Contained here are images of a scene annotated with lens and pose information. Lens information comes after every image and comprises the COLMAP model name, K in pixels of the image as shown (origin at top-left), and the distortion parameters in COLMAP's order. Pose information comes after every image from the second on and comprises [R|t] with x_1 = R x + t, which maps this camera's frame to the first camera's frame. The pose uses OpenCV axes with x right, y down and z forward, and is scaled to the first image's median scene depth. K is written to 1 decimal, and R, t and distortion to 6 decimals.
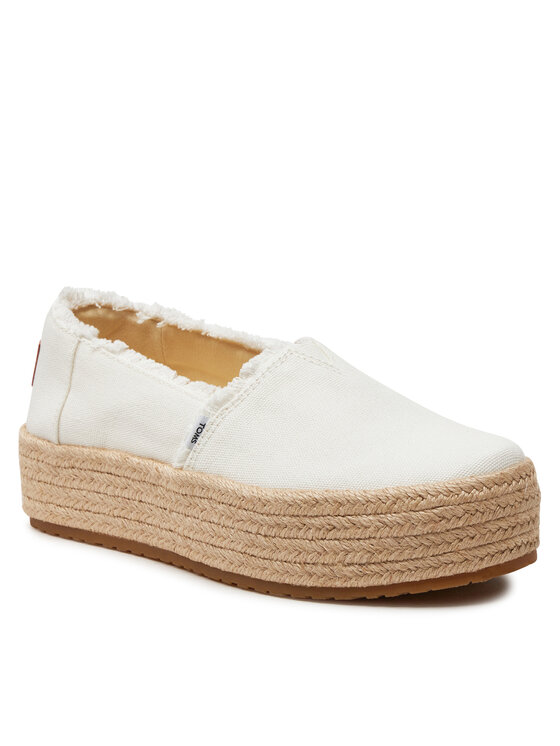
lens RADIAL K [[2191.2, 0, 280.3], [0, 2191.2, 373.8], [0, 0, 1]] dist [-0.171460, 0.000000]
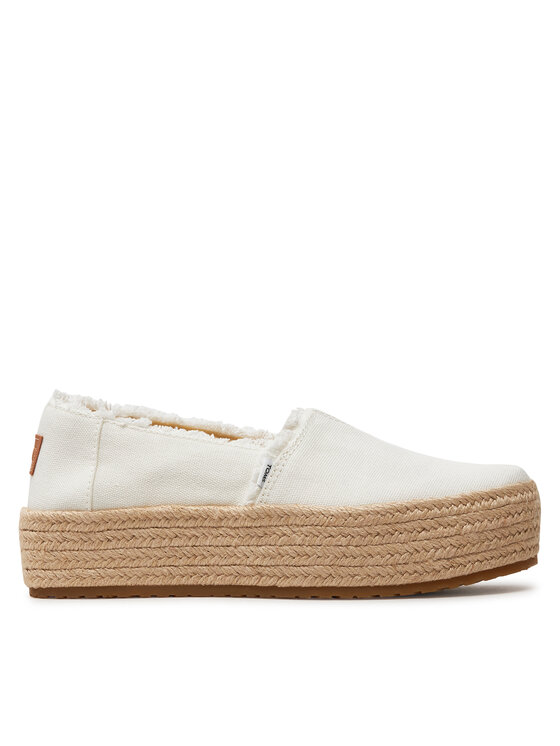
lens RADIAL K [[1583.8, 0, 279.4], [0, 1583.8, 371.7], [0, 0, 1]] dist [-0.082429, 0.000000]
pose [[0.871081, 0.030639, 0.490183, -0.460432], [0.090259, 0.971067, -0.221093, 0.166560], [-0.482774, 0.236834, 0.843113, 0.278790]]
